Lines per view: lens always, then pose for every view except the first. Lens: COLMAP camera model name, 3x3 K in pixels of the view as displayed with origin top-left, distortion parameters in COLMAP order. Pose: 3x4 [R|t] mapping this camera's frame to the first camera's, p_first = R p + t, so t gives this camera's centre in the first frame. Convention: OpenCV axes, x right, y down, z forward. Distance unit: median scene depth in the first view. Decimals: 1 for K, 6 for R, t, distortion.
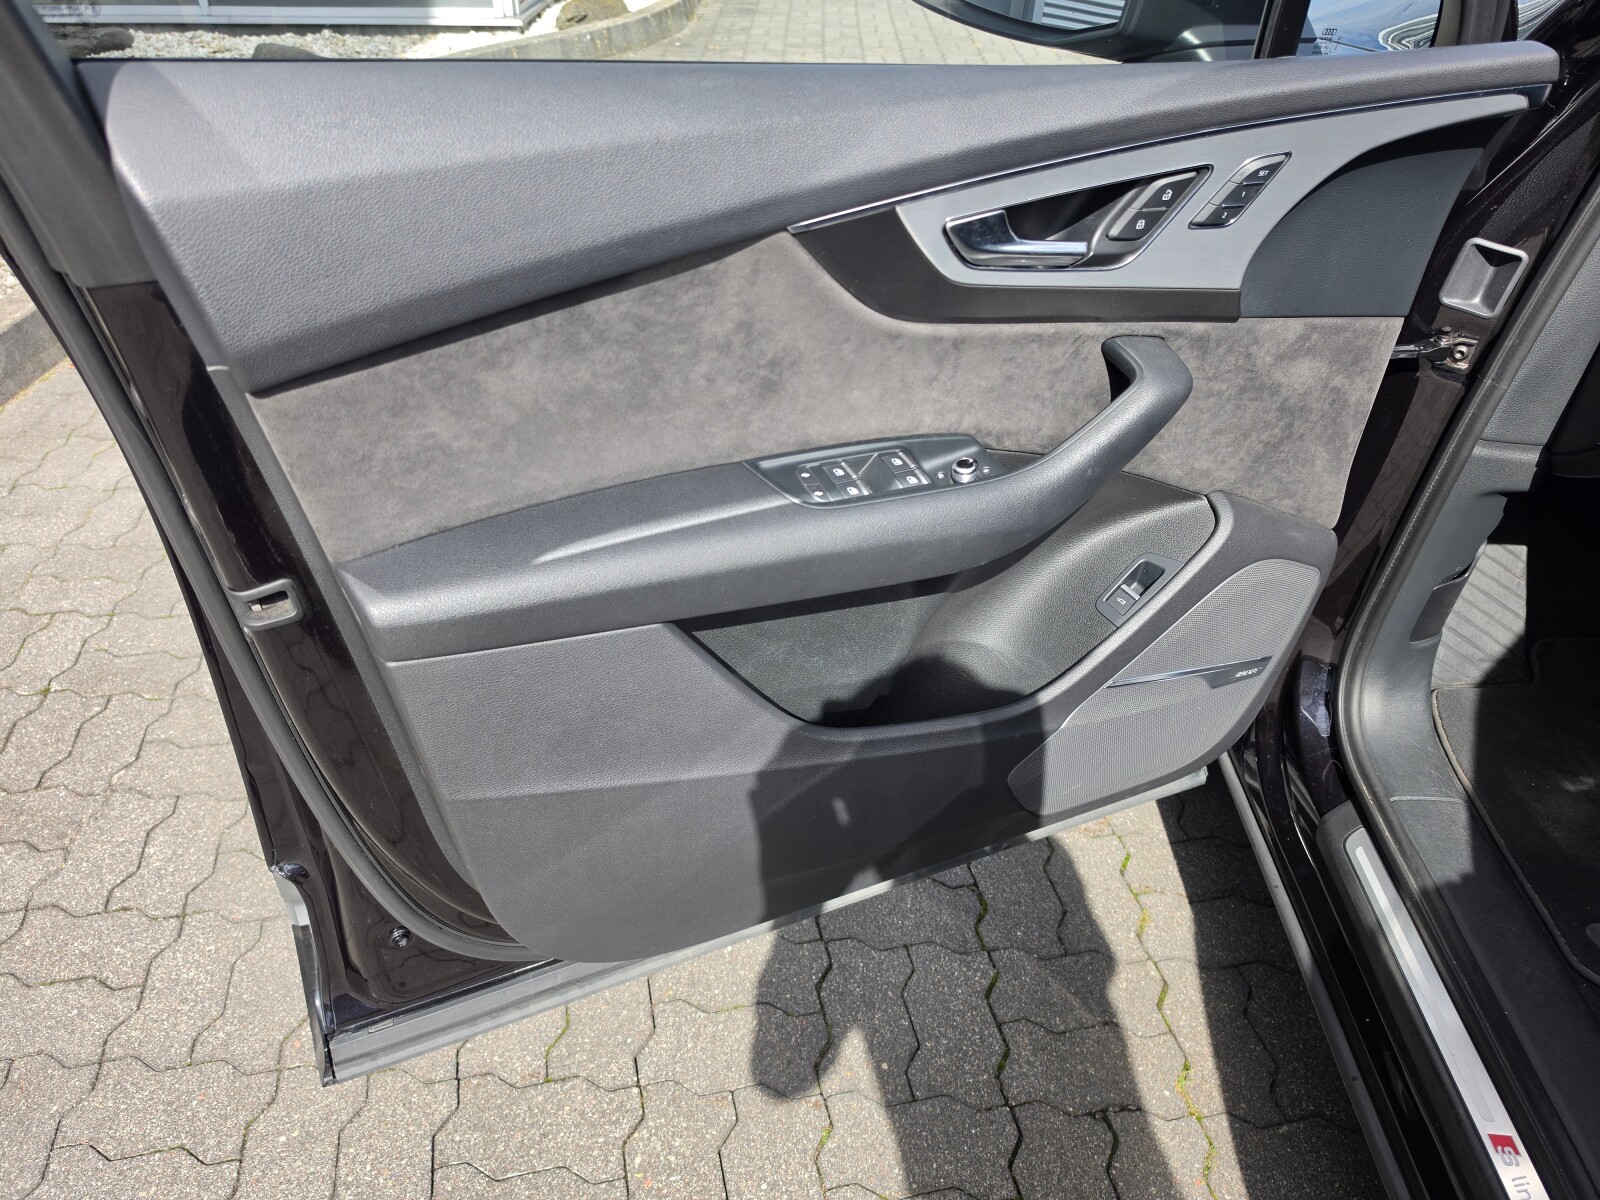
lens RADIAL K [[1129.4, 0, 791.7], [0, 1129.4, 595.0], [0, 0, 1]] dist [0.052959, -0.082882]
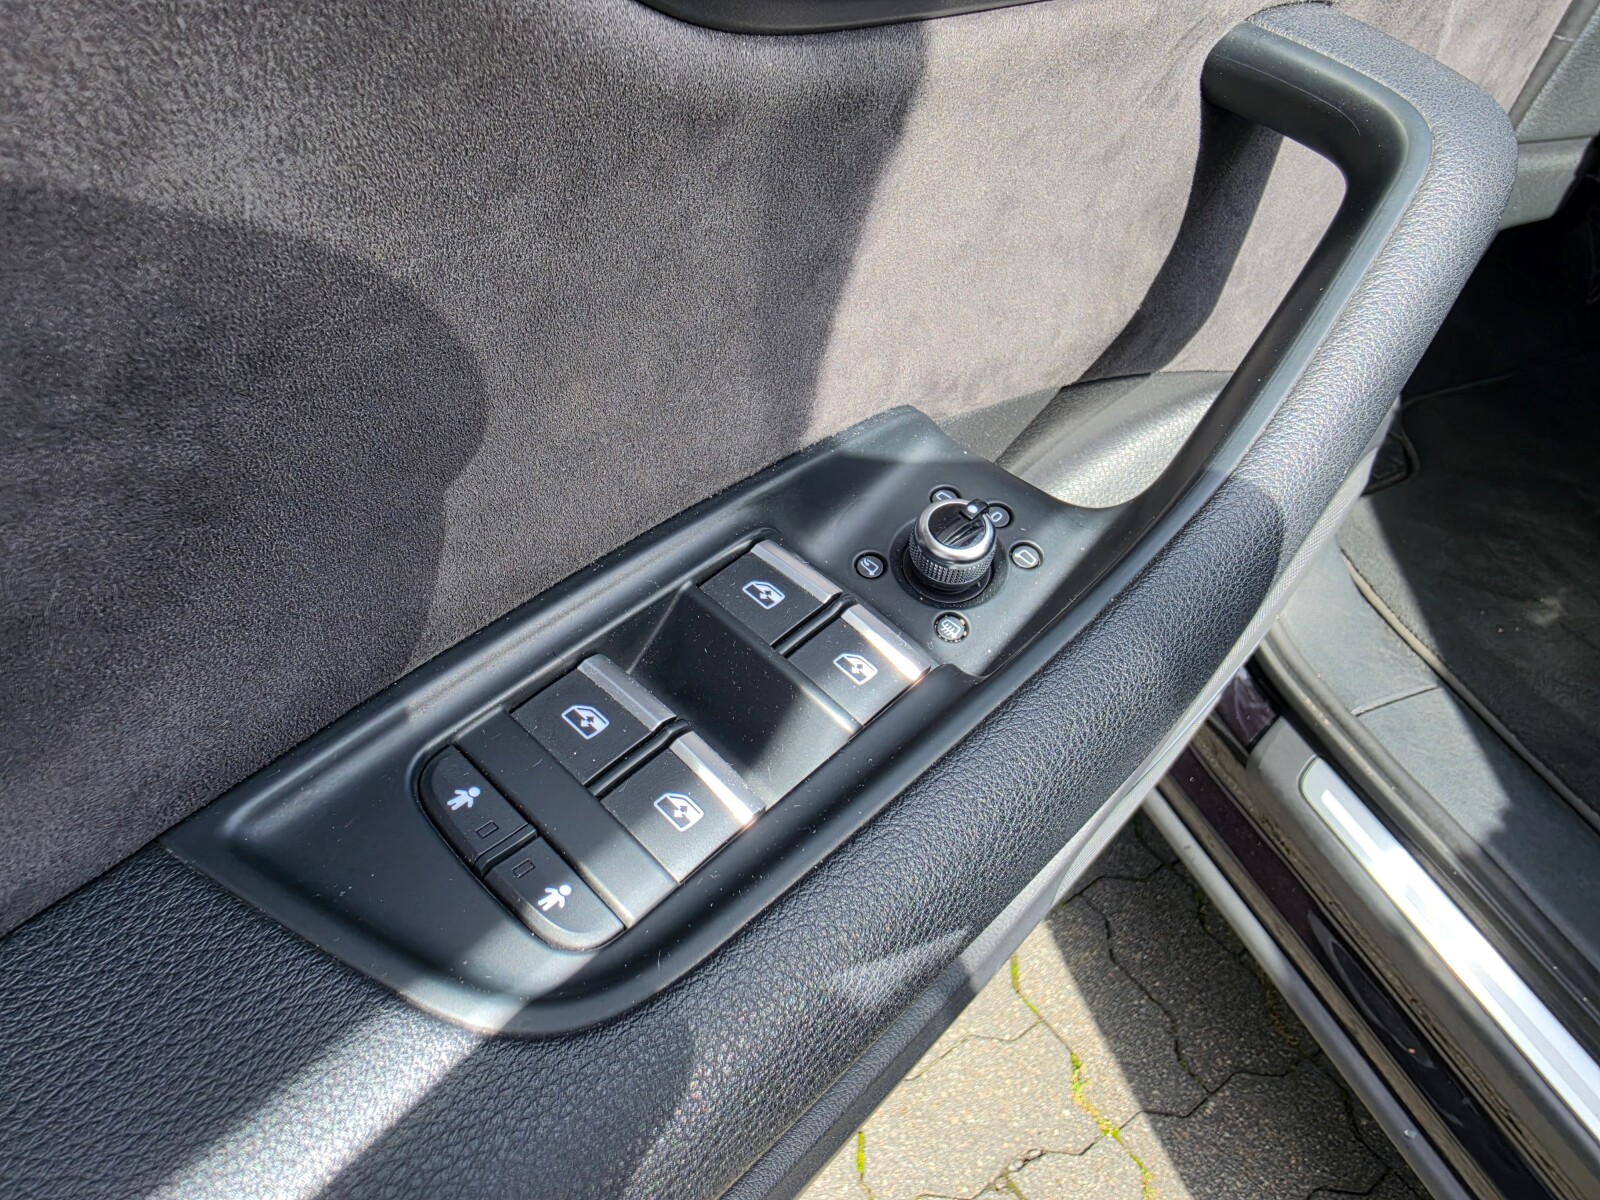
lens RADIAL K [[1129.4, 0, 726.2], [0, 1129.4, 608.5], [0, 0, 1]] dist [0.052959, -0.082882]
pose [[0.920634, -0.274559, 0.277581, 0.005195], [0.212949, 0.949019, 0.232413, -0.125462], [-0.327240, -0.154856, 0.932166, 0.517992]]
